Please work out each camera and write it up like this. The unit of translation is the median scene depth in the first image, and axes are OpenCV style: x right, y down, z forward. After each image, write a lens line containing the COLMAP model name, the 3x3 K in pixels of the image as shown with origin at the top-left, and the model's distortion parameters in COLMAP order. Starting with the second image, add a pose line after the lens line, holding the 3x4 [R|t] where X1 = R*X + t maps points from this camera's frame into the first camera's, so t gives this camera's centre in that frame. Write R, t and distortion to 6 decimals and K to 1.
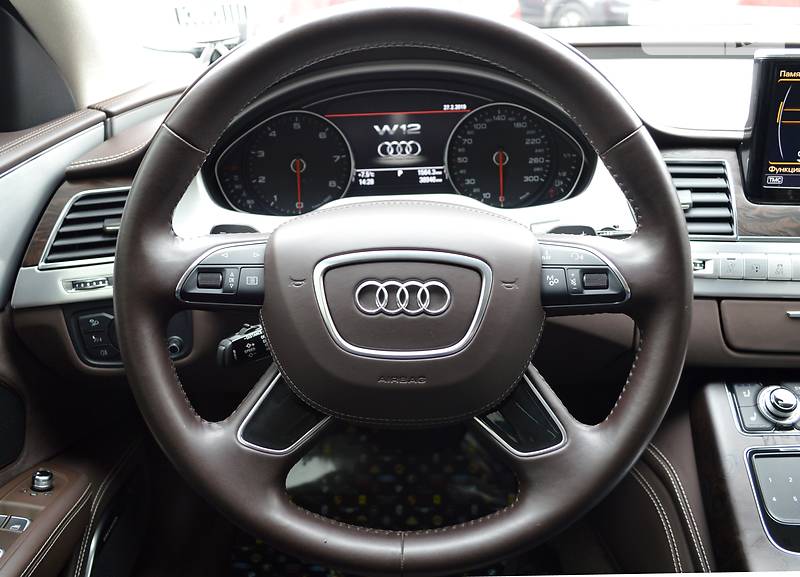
lens RADIAL K [[696.6, 0, 393.4], [0, 696.6, 274.9], [0, 0, 1]] dist [-0.077567, 0.009649]
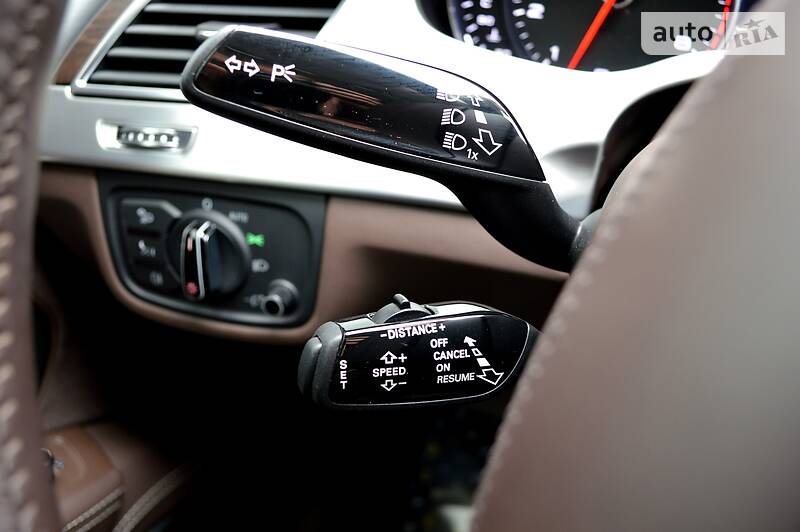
lens RADIAL K [[686.9, 0, 395.9], [0, 686.9, 261.3], [0, 0, 1]] dist [-0.080328, -0.002031]
pose [[0.912412, 0.235918, -0.334436, -0.089351], [-0.229660, 0.971496, 0.058751, 0.029785], [0.338763, 0.023202, 0.940586, 0.593555]]
